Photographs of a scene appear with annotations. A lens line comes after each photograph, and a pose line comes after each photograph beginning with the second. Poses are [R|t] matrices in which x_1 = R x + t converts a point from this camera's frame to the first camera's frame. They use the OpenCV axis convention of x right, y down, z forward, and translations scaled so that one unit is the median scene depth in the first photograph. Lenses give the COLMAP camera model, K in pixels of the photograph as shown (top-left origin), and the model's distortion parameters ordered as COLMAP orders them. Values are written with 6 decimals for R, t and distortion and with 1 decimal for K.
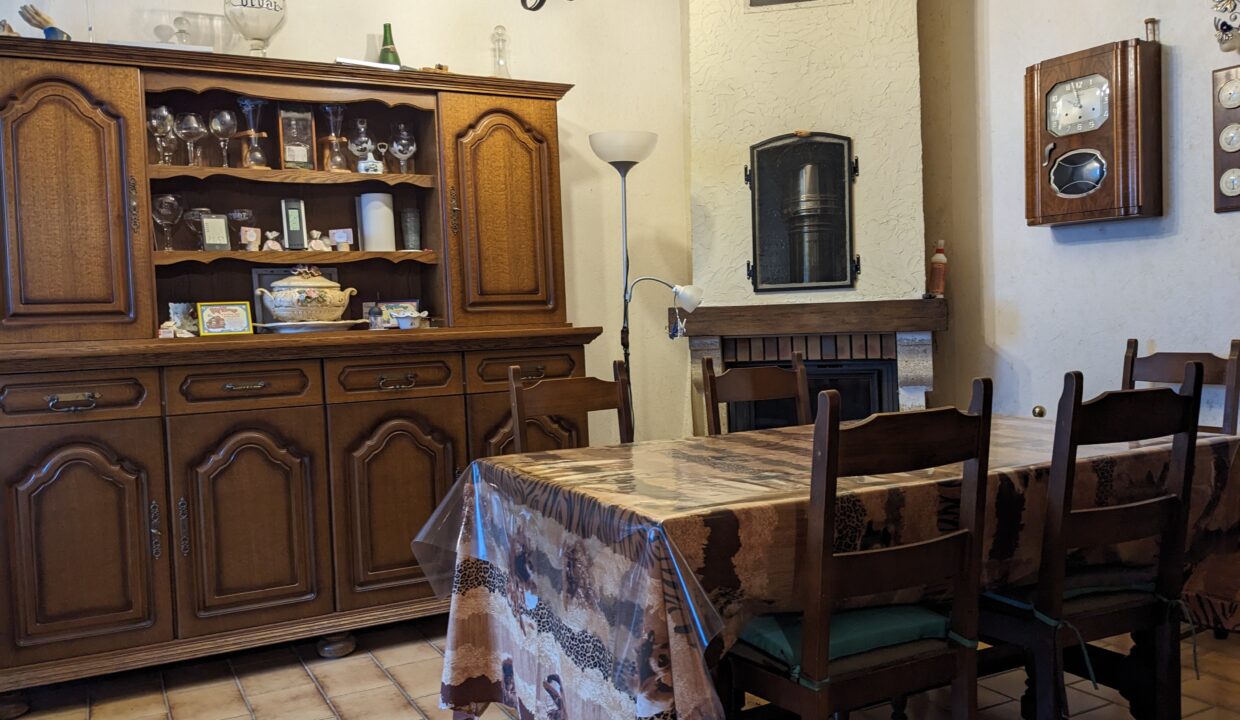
lens RADIAL K [[967.1, 0, 620.0], [0, 967.1, 360.0], [0, 0, 1]] dist [0.002187, 0.000909]
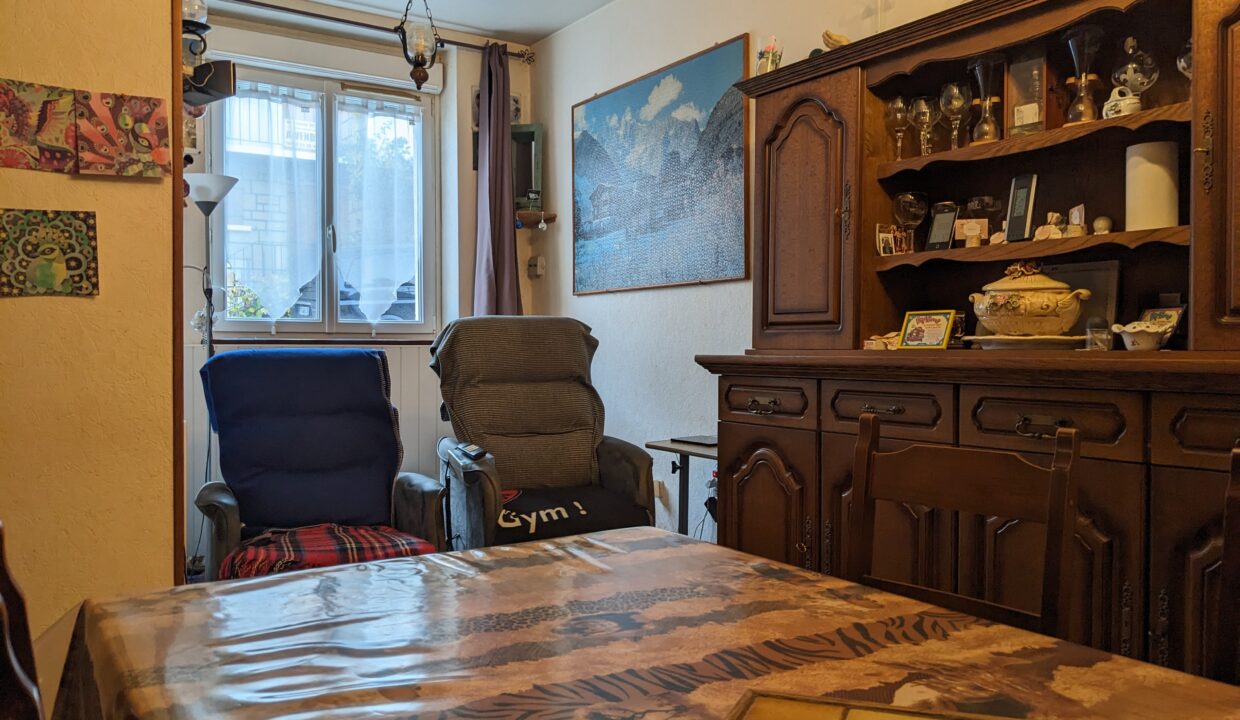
lens RADIAL K [[967.1, 0, 620.0], [0, 967.1, 360.0], [0, 0, 1]] dist [0.002187, 0.000909]
pose [[0.091692, 0.035832, -0.995143, 0.408814], [-0.069970, 0.997114, 0.029456, -0.022621], [0.993326, 0.066930, 0.093934, 0.646547]]
